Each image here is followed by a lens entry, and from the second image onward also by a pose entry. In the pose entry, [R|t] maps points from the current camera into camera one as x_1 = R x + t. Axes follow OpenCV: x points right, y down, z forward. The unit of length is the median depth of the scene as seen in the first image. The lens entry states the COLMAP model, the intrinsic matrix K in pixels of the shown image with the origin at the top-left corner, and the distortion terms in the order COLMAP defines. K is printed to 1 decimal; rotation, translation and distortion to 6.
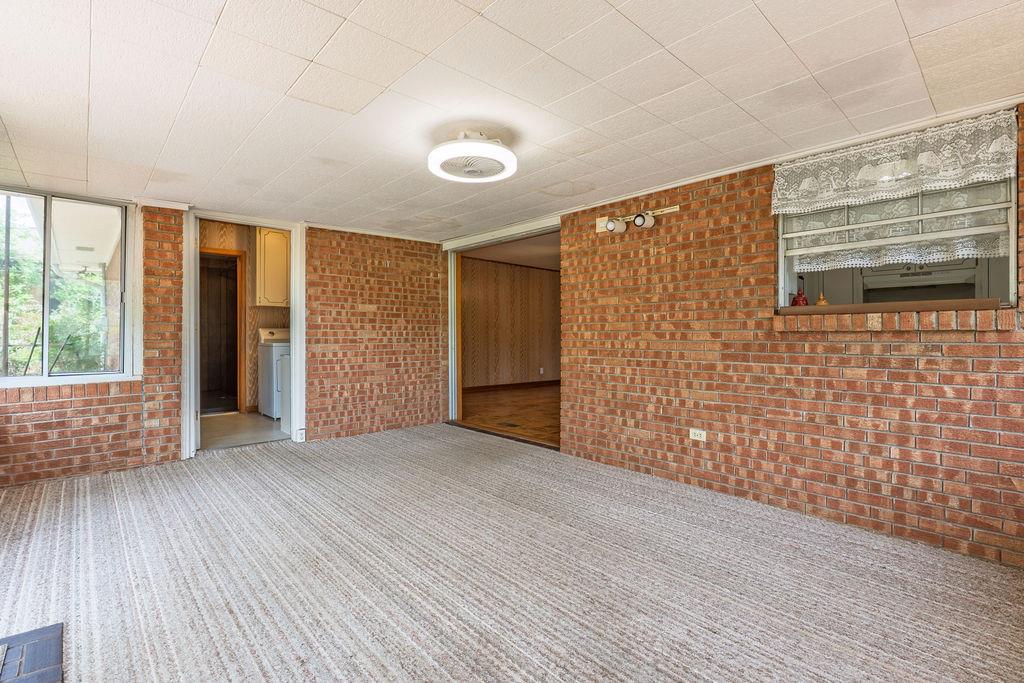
lens RADIAL K [[473.9, 0, 515.3], [0, 473.9, 337.6], [0, 0, 1]] dist [-0.006033, -0.000730]
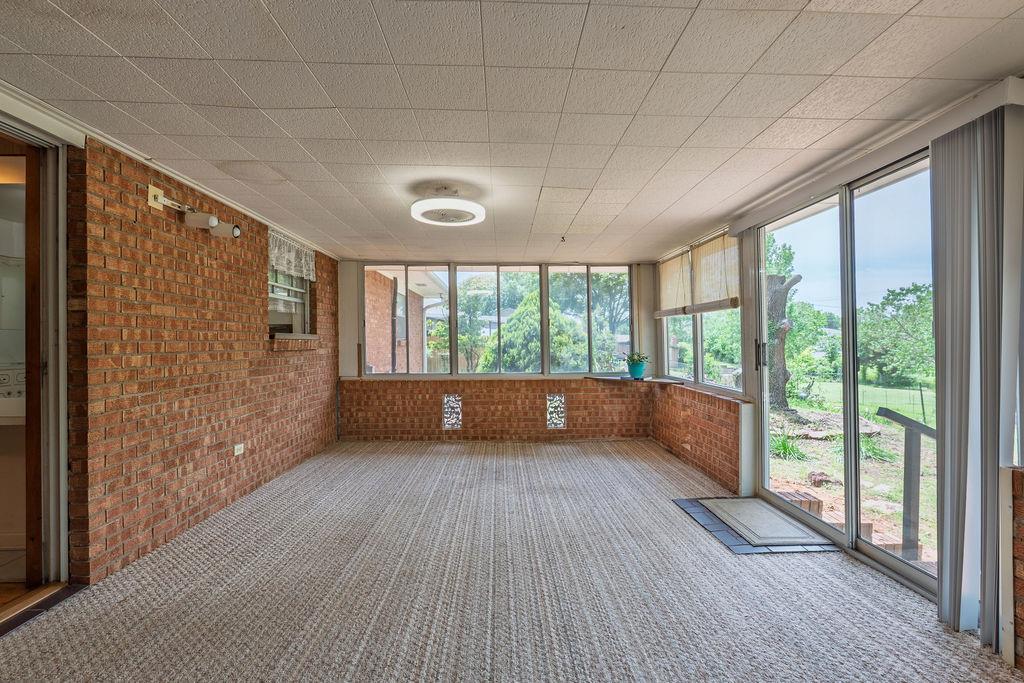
lens RADIAL K [[473.9, 0, 513.7], [0, 473.9, 340.9], [0, 0, 1]] dist [-0.006033, -0.000730]
pose [[-0.751842, 0.007025, 0.659306, -0.667166], [0.011223, 0.999935, 0.002144, -0.027827], [-0.659248, 0.009011, -0.751871, 1.196375]]
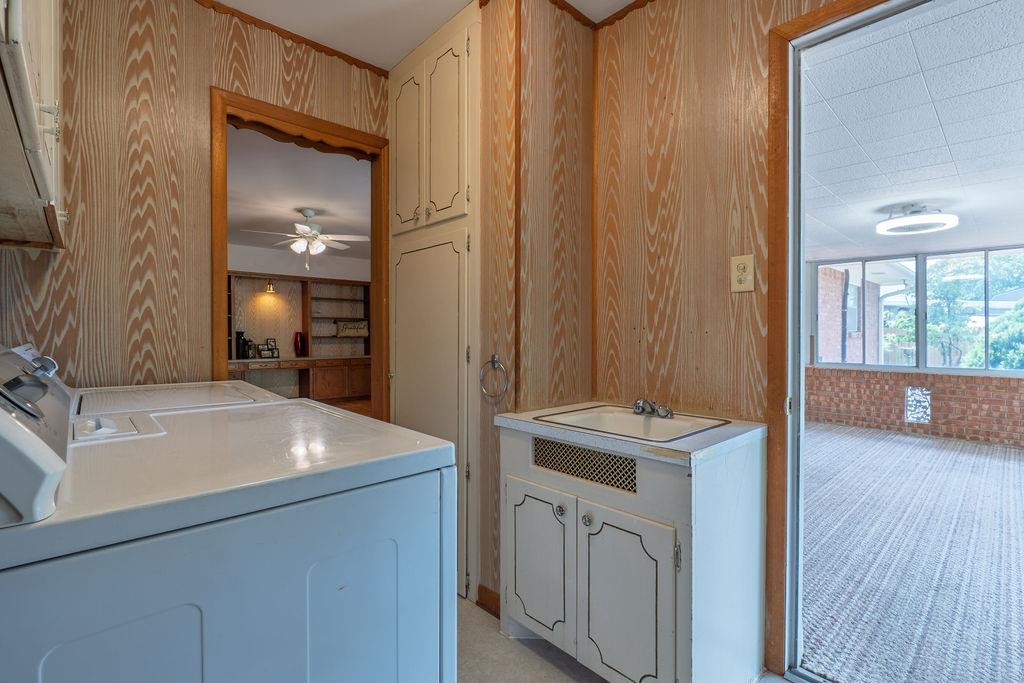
lens RADIAL K [[473.9, 0, 509.3], [0, 473.9, 340.7], [0, 0, 1]] dist [-0.006033, -0.000730]
pose [[-0.005093, -0.014789, 0.999878, -0.852680], [0.005876, 0.999873, 0.014819, -0.030869], [-0.999970, 0.005950, -0.005006, 1.357915]]
